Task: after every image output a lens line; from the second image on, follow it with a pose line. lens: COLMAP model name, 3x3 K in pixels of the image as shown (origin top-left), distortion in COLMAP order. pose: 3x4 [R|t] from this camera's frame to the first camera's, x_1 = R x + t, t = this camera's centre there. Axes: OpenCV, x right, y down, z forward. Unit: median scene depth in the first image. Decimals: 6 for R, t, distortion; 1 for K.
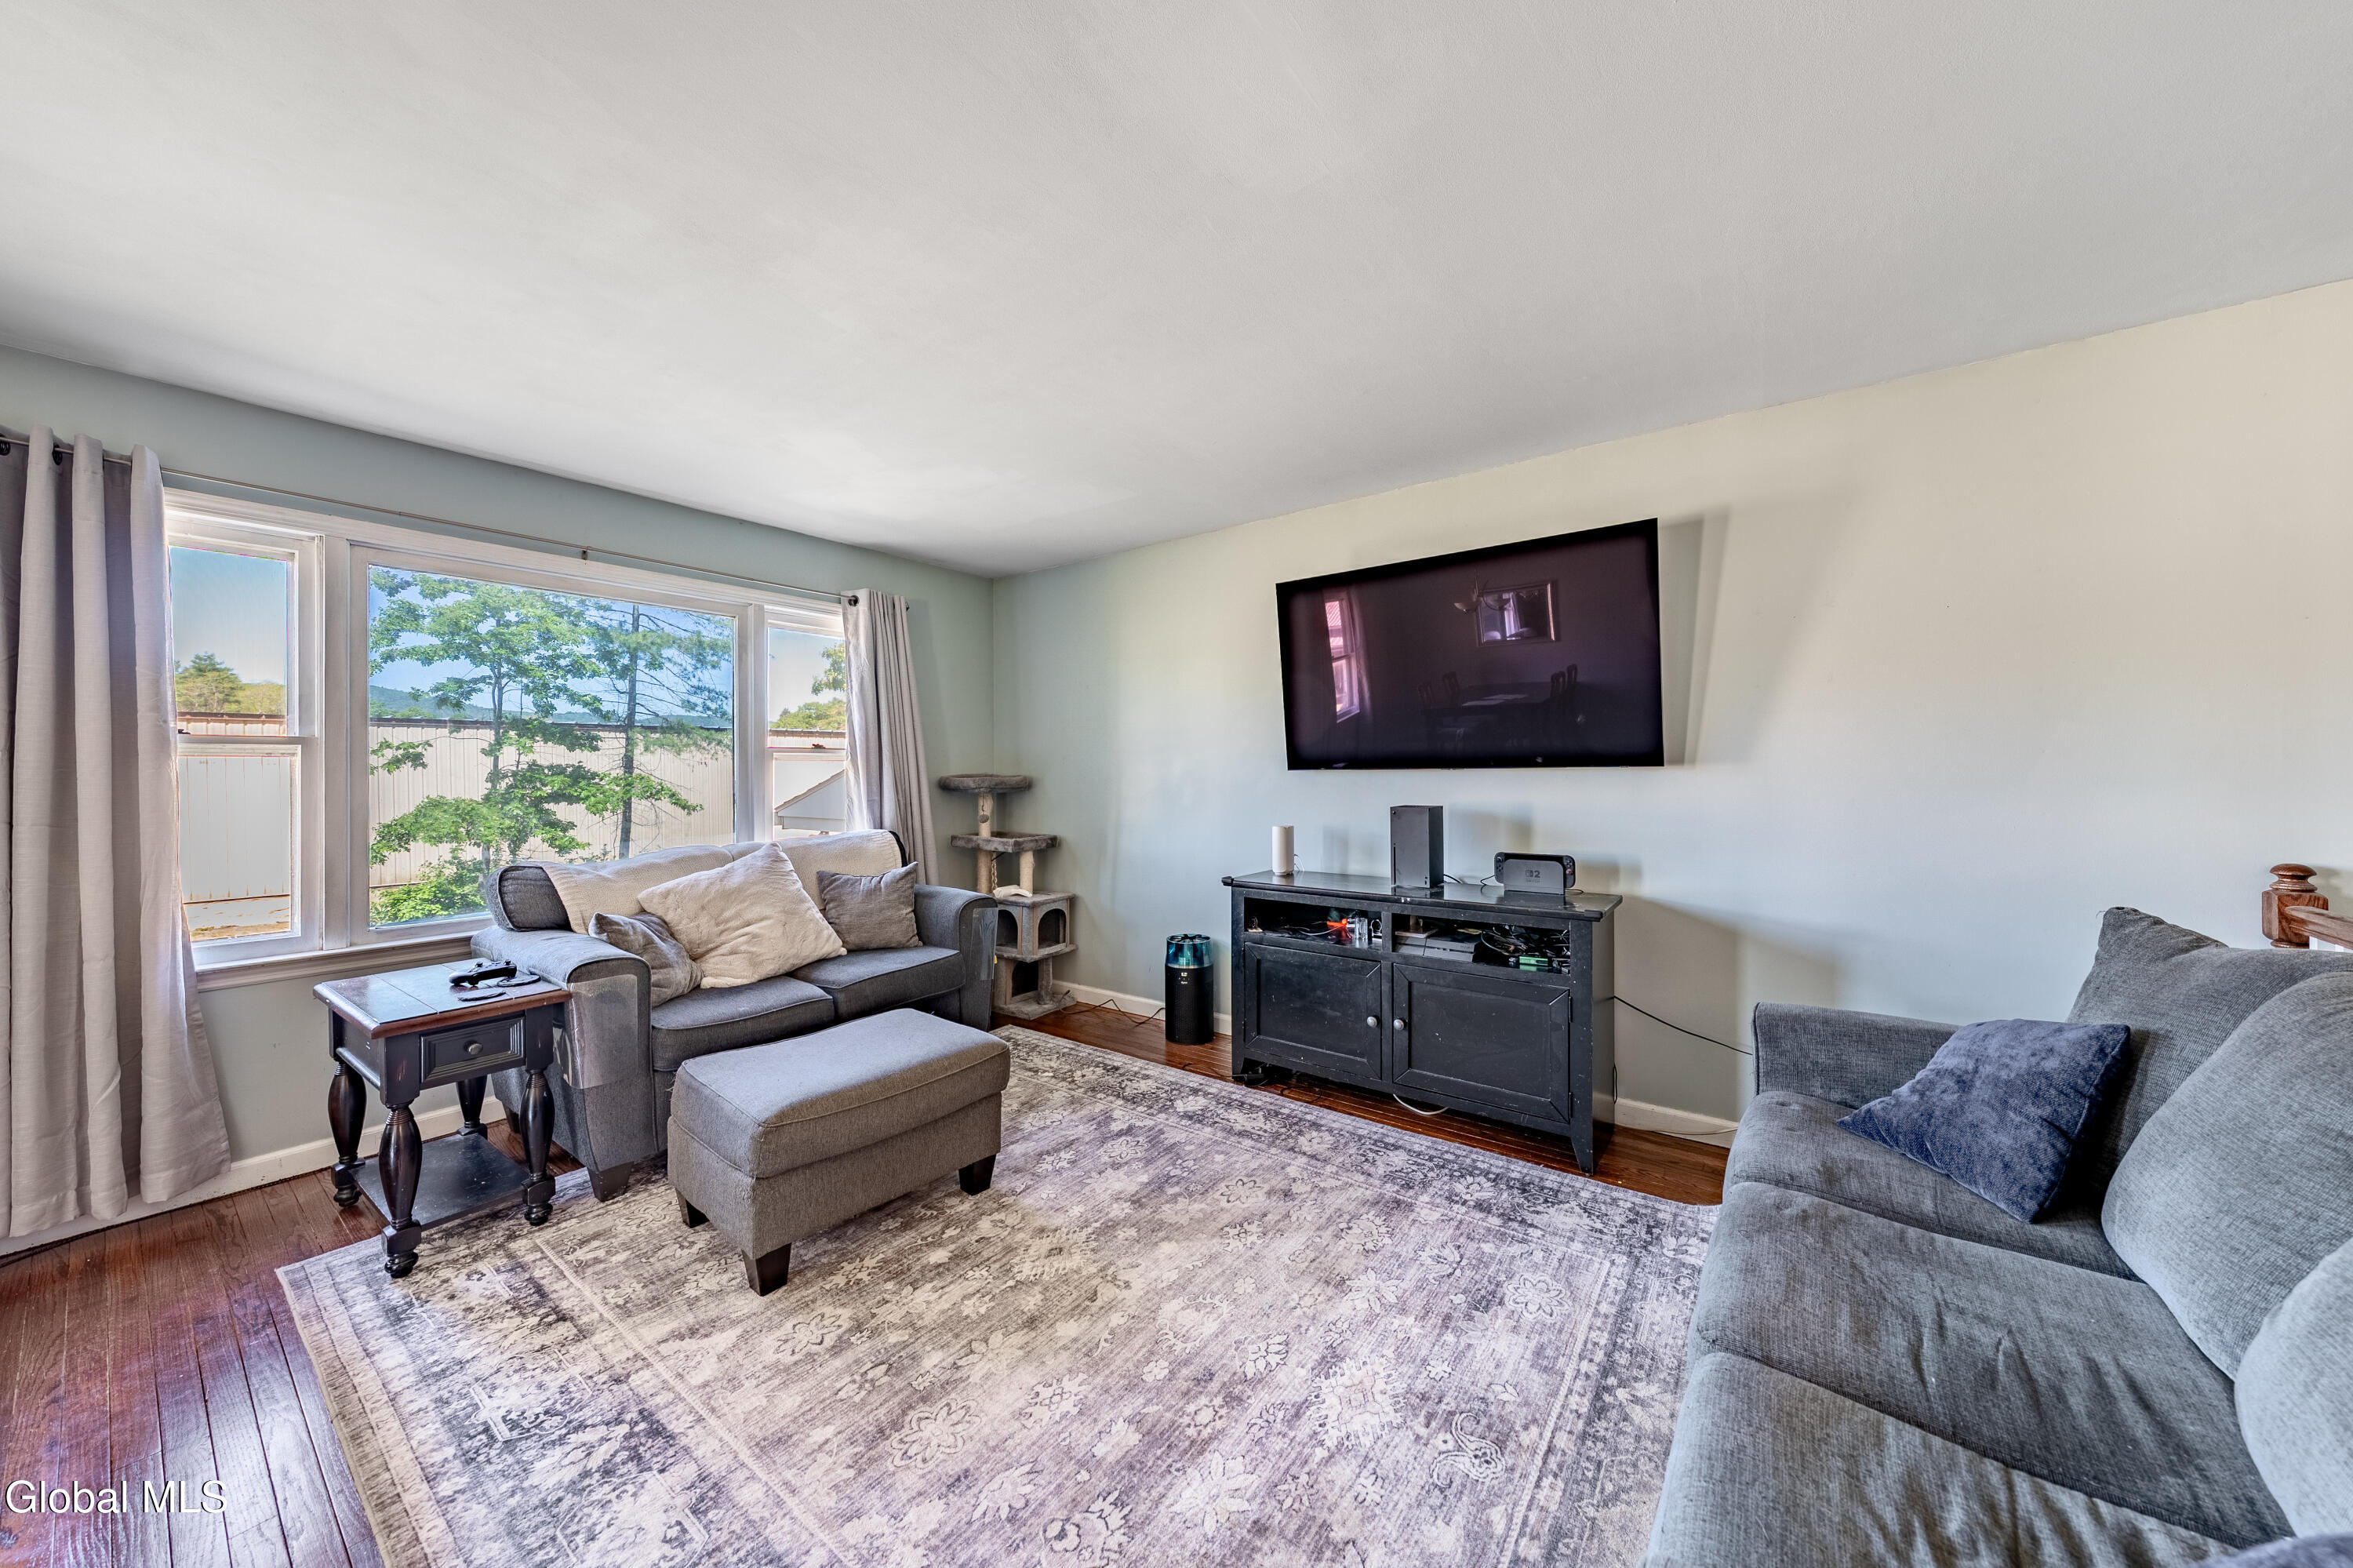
lens RADIAL K [[818.1, 0, 1176.5], [0, 818.1, 784.0], [0, 0, 1]] dist [-0.001810, -0.000355]
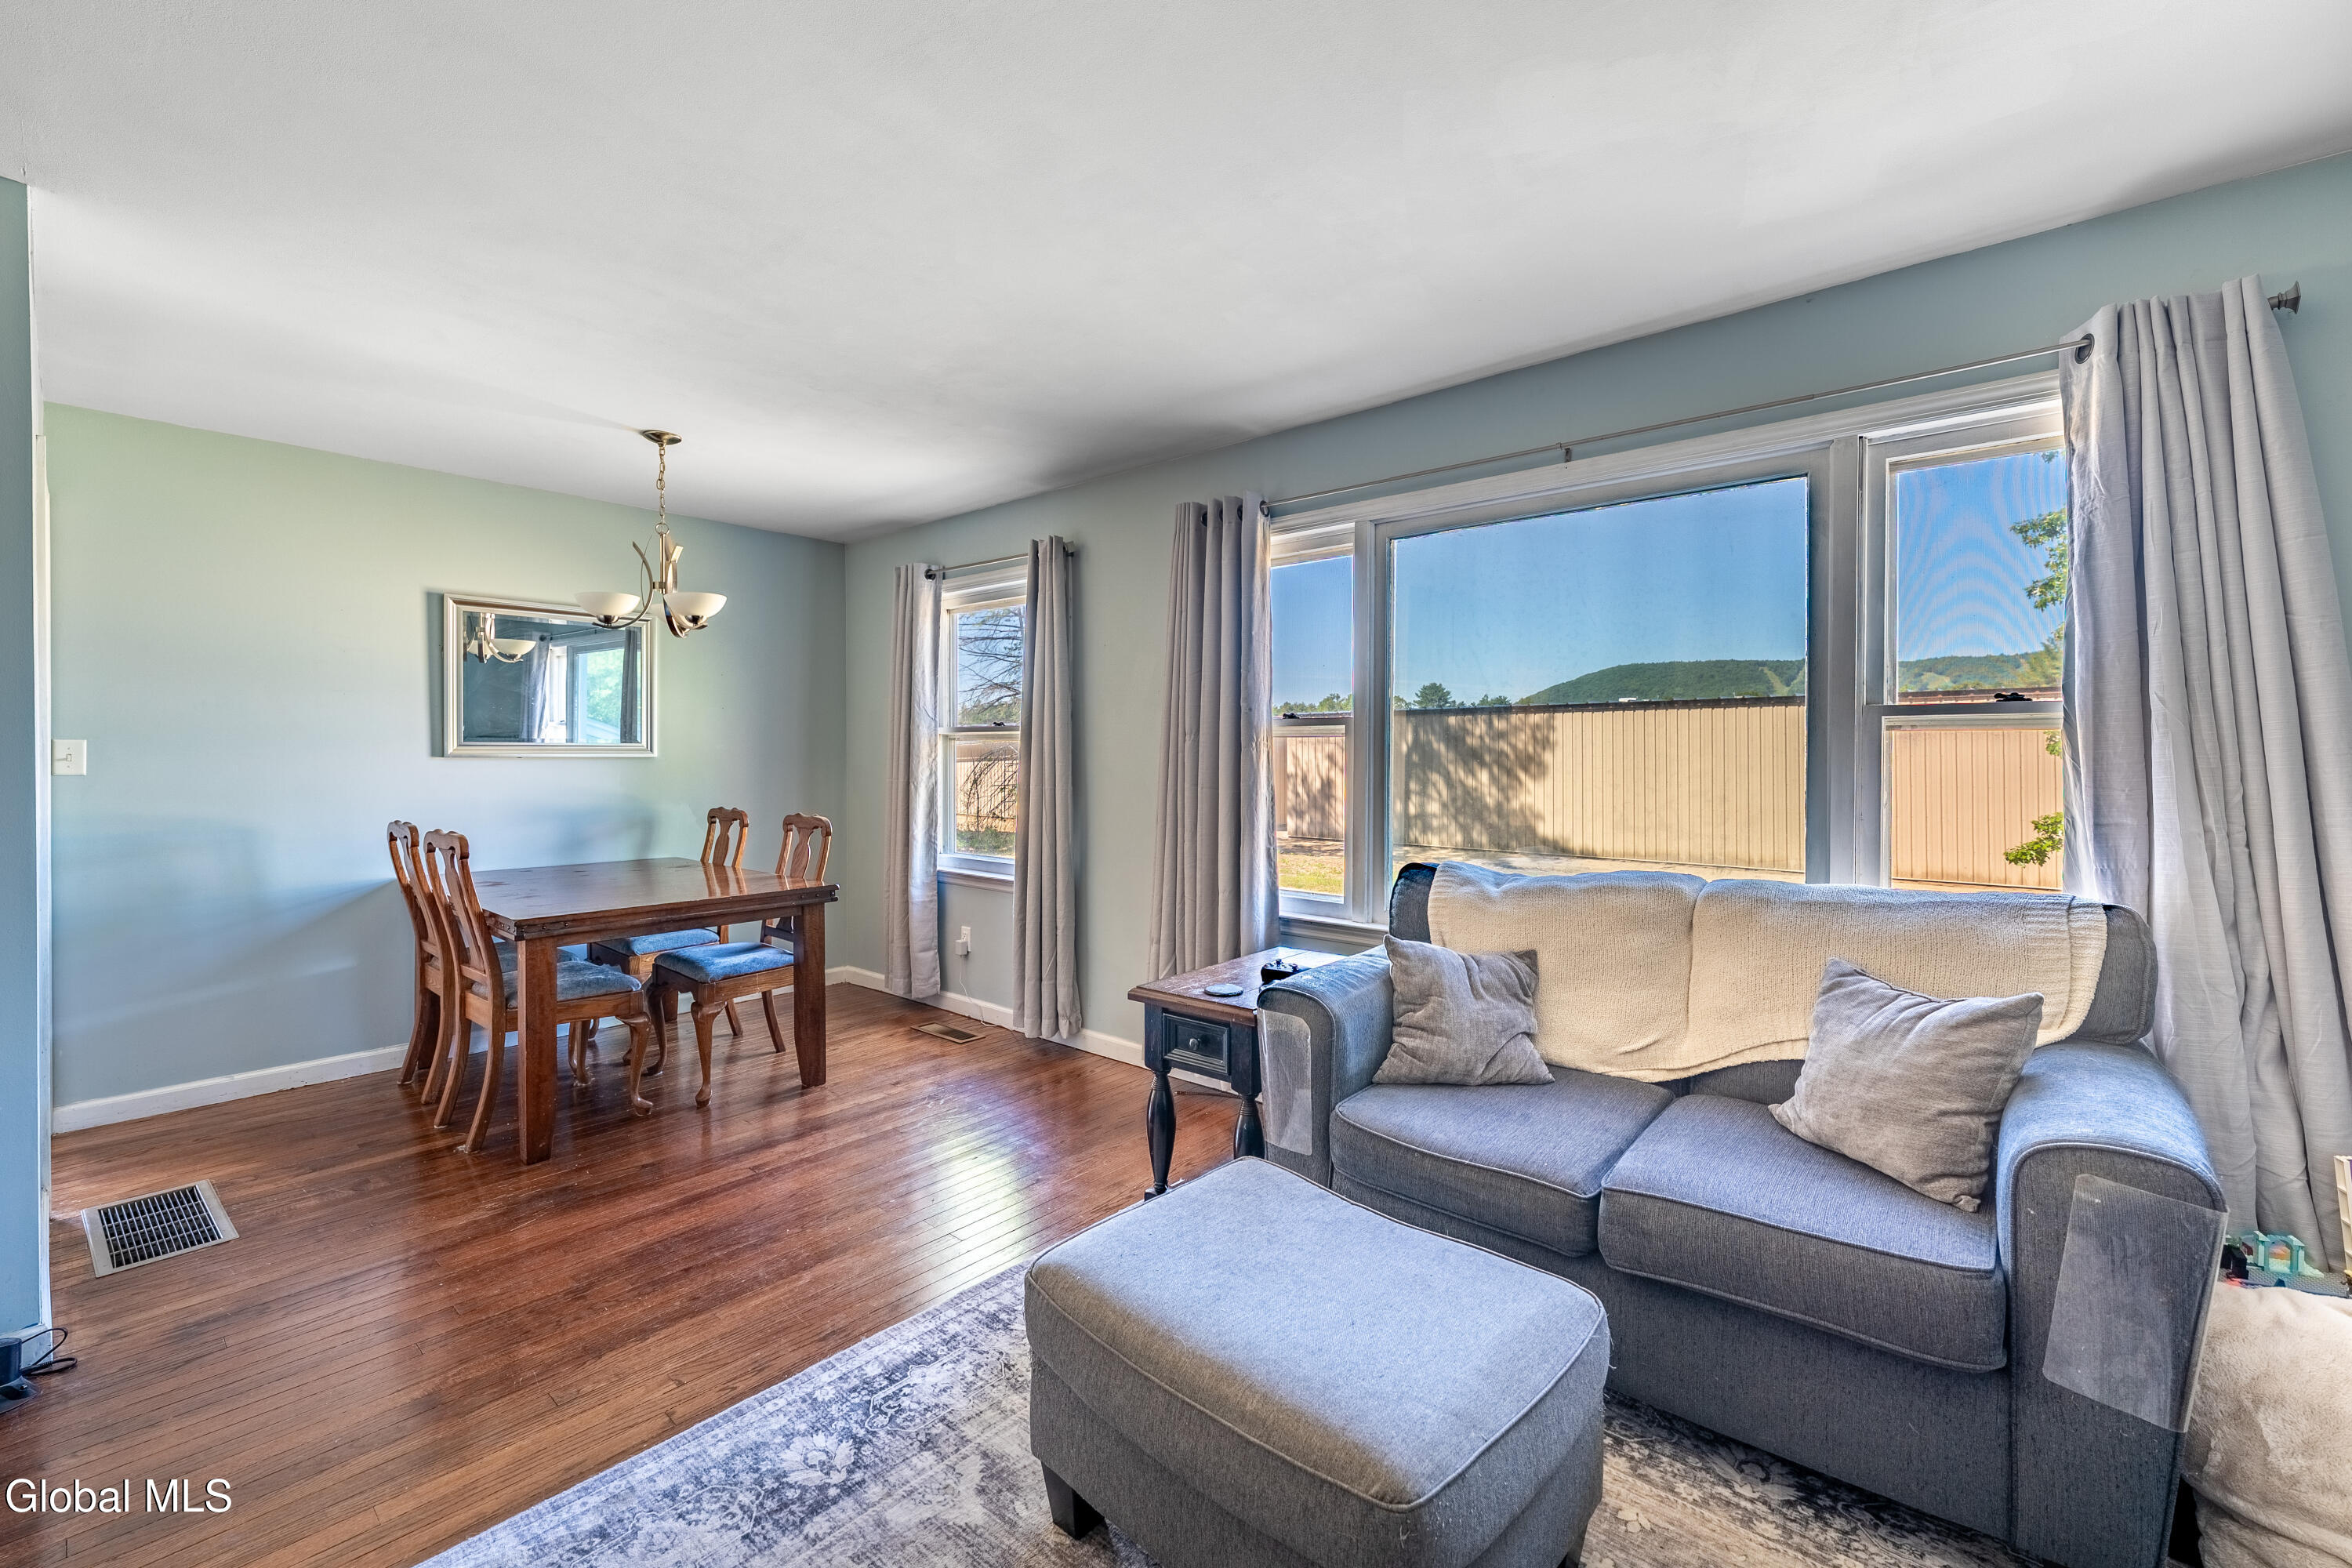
lens RADIAL K [[985.6, 0, 1171.3], [0, 985.6, 756.9], [0, 0, 1]] dist [-0.000724, 0.000032]
pose [[-0.077226, 0.010923, -0.996954, 0.288152], [-0.019014, 0.999742, 0.012426, -0.021938], [0.996832, 0.019916, -0.076998, 1.112730]]
